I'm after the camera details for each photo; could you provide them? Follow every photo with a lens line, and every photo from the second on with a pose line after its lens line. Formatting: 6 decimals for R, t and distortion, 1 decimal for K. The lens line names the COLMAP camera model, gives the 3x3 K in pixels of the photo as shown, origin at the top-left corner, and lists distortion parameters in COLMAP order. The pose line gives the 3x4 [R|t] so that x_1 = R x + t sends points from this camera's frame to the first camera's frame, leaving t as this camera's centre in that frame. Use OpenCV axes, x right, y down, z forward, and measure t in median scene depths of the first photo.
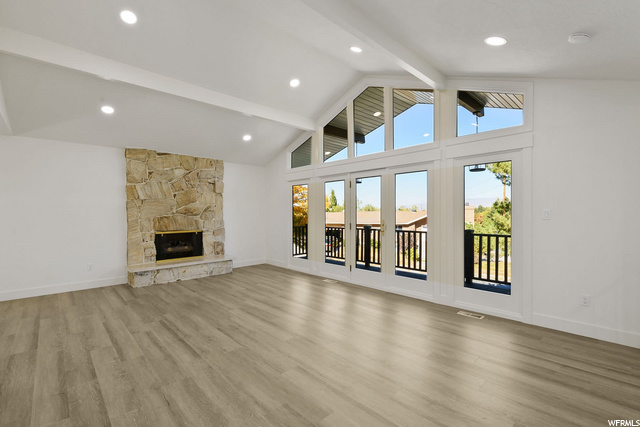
lens RADIAL K [[295.7, 0, 318.9], [0, 295.7, 169.5], [0, 0, 1]] dist [-0.000886, -0.000865]
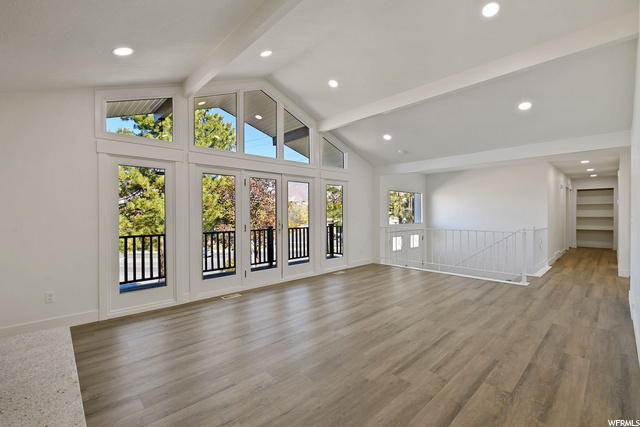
lens RADIAL K [[283.2, 0, 321.3], [0, 283.2, 214.2], [0, 0, 1]] dist [-0.000064, -0.000705]
pose [[-0.030651, -0.001202, 0.999529, -1.340167], [-0.142988, 0.989719, -0.003195, 0.203037], [-0.989250, -0.143018, -0.030507, 1.412123]]
